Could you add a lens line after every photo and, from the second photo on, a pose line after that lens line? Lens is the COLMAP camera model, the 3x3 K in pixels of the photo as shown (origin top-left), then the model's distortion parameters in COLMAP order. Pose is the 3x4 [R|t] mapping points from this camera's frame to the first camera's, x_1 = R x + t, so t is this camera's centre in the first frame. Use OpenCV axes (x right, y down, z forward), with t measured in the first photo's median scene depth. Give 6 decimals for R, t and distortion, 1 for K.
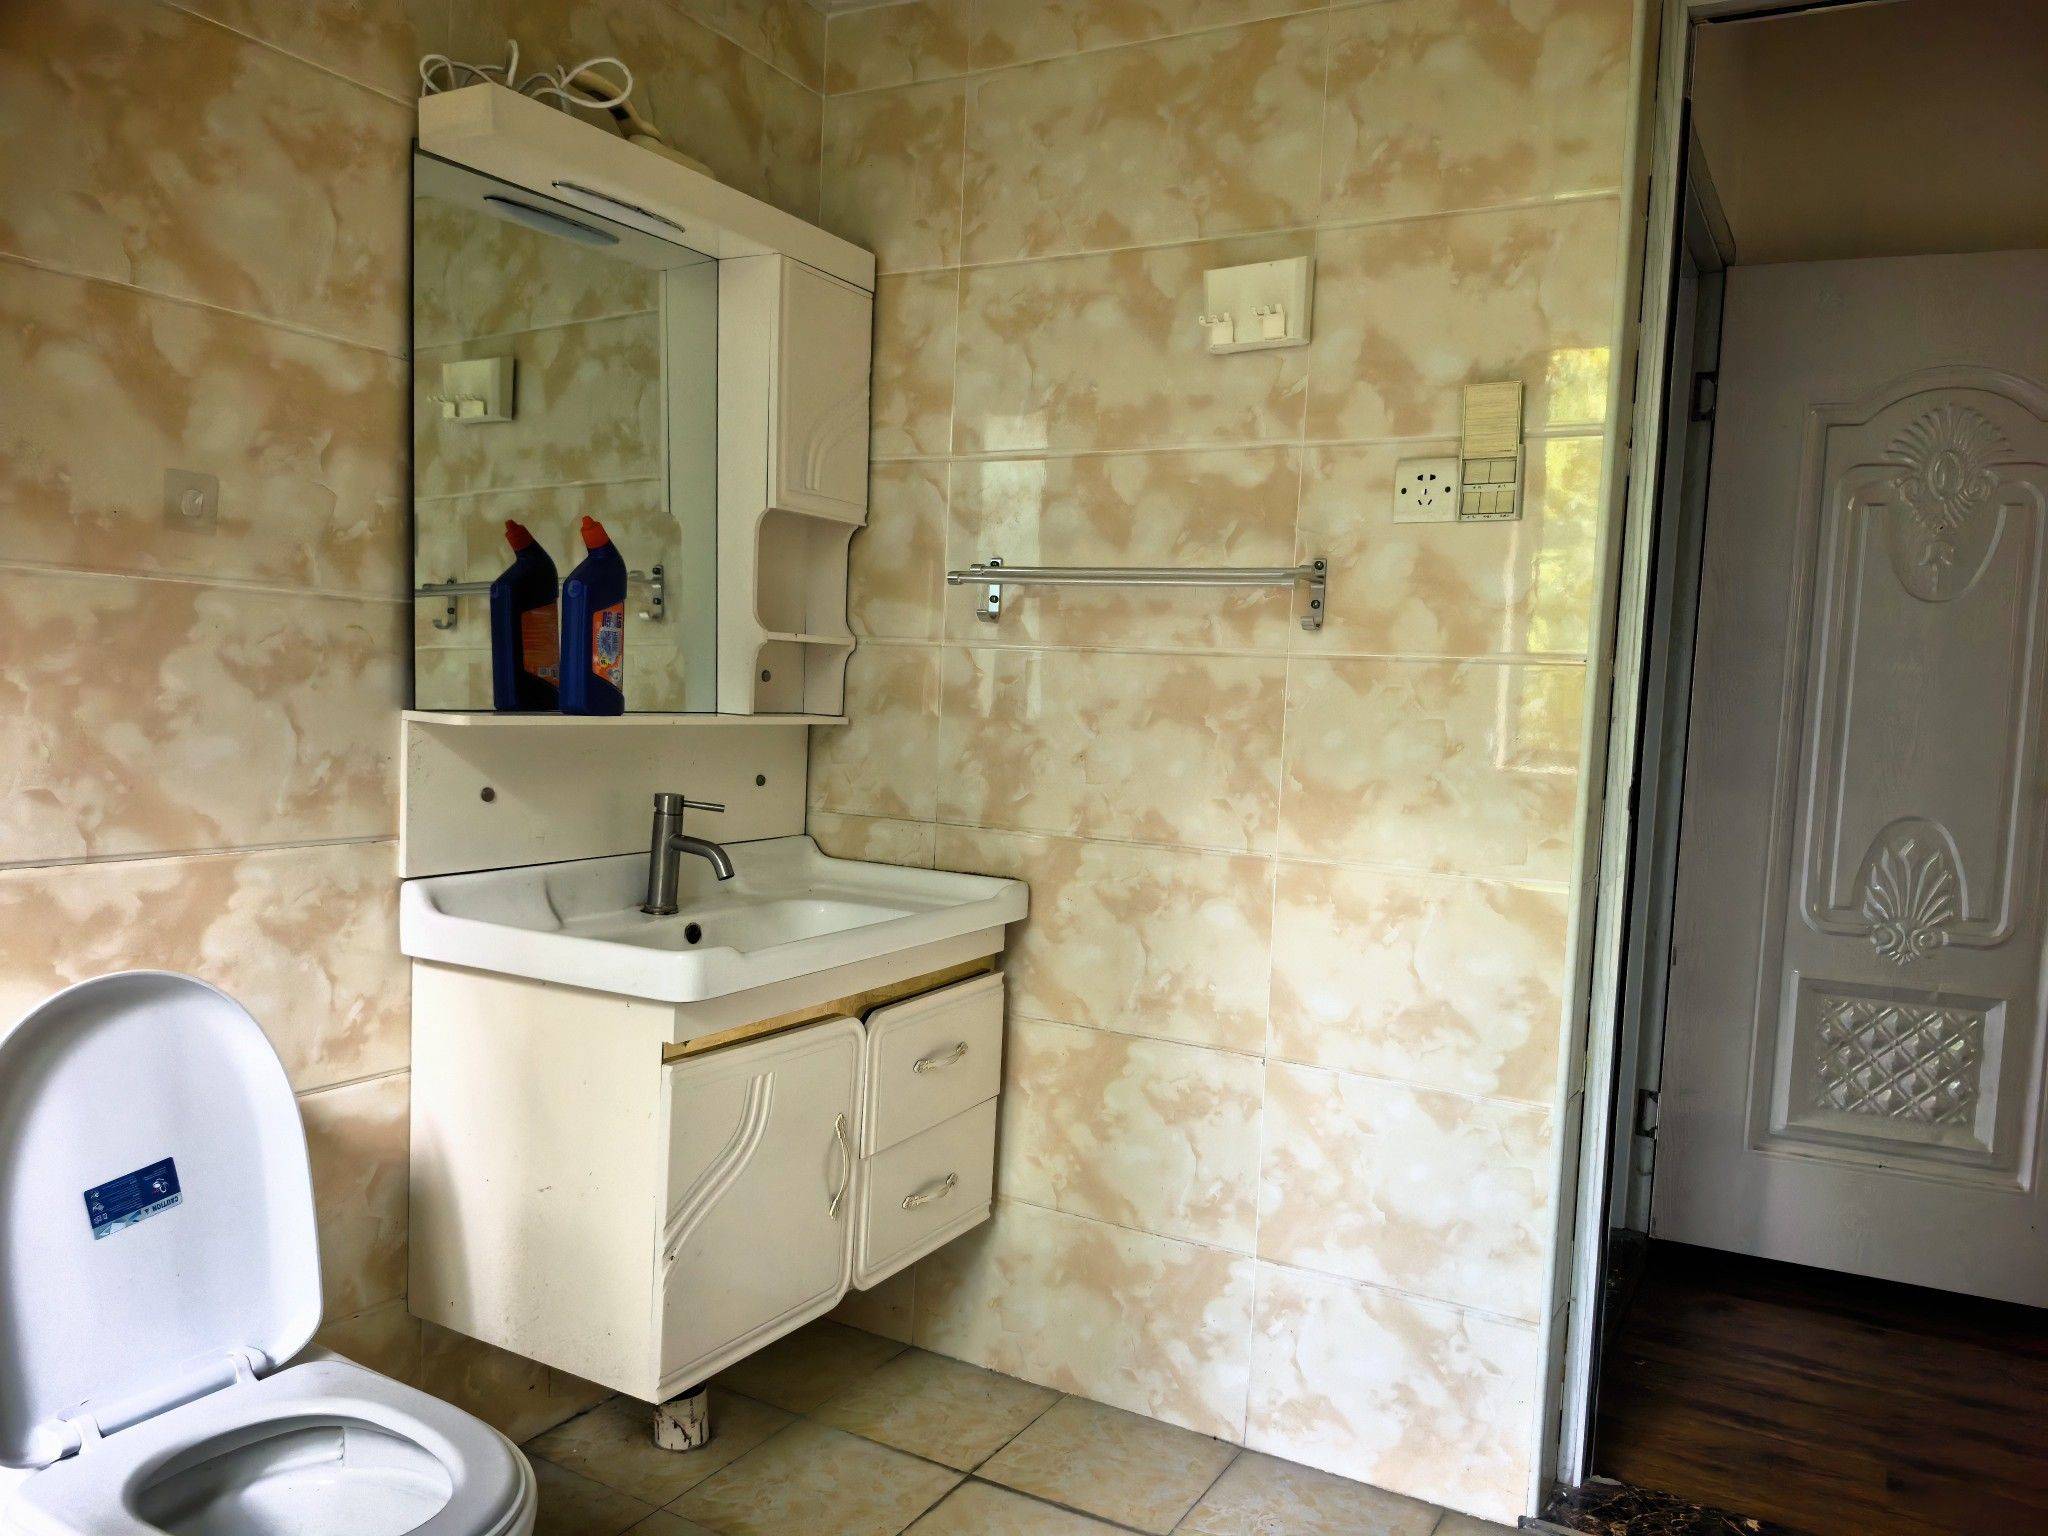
lens RADIAL K [[1475.4, 0, 1026.0], [0, 1475.4, 780.9], [0, 0, 1]] dist [0.060151, -0.032676]
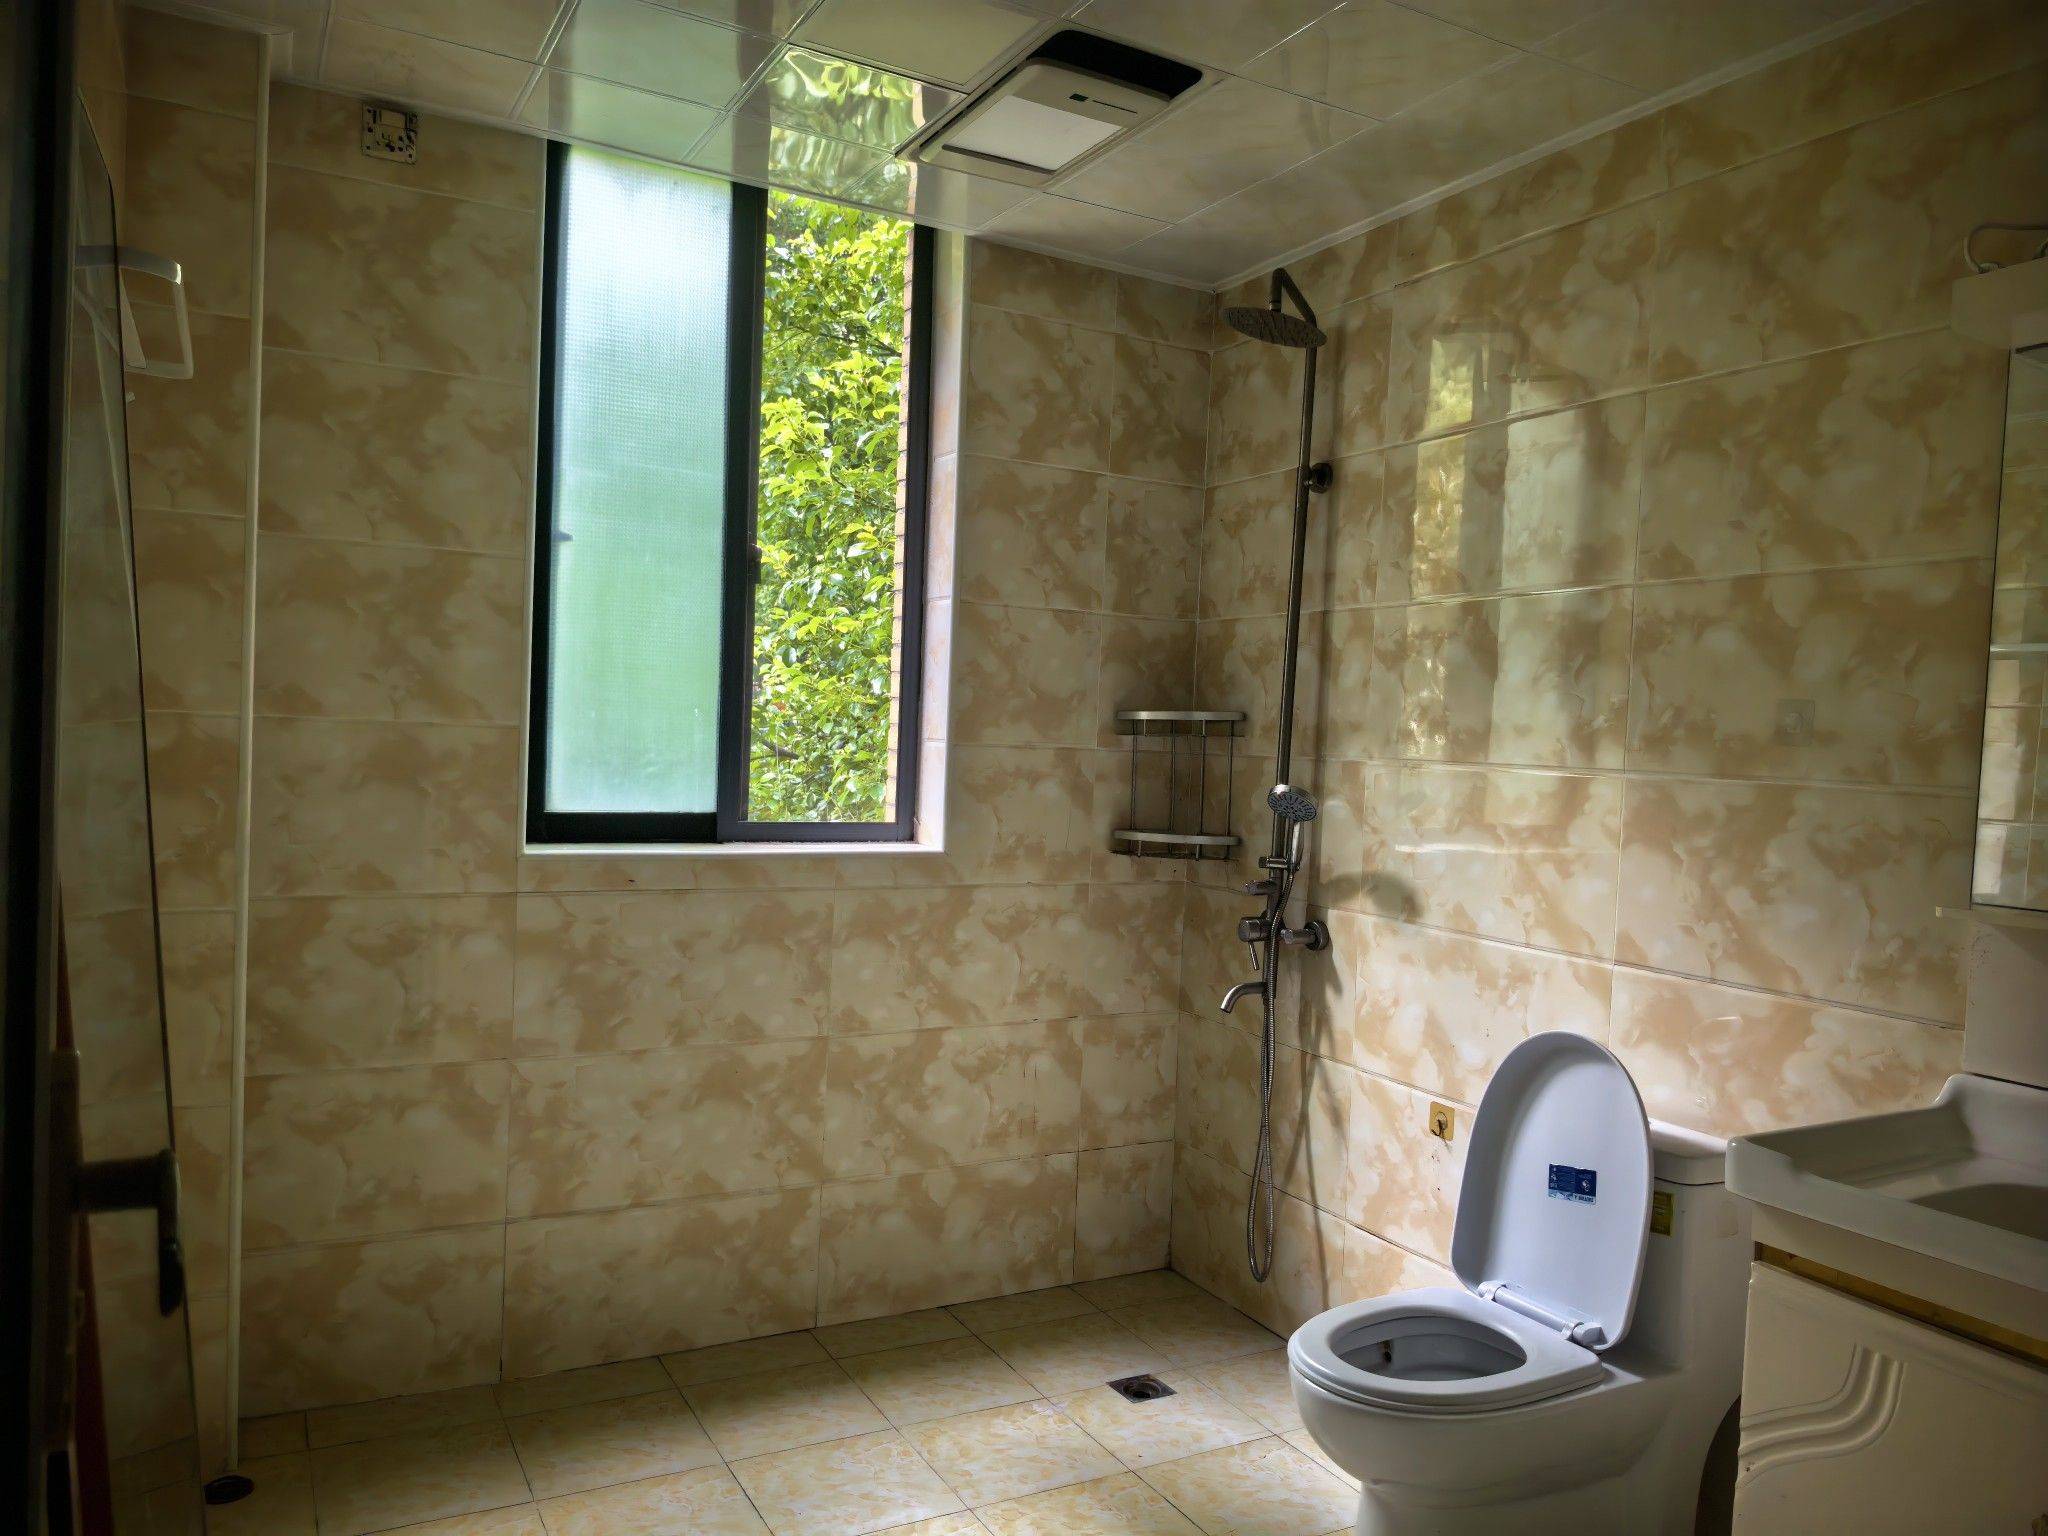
lens RADIAL K [[1475.4, 0, 1027.7], [0, 1475.4, 768.7], [0, 0, 1]] dist [0.060151, -0.032676]
pose [[-0.509922, -0.032145, -0.859620, 0.884776], [-0.104777, 0.994182, 0.024976, -0.108949], [0.853816, 0.102804, -0.510324, 1.095561]]
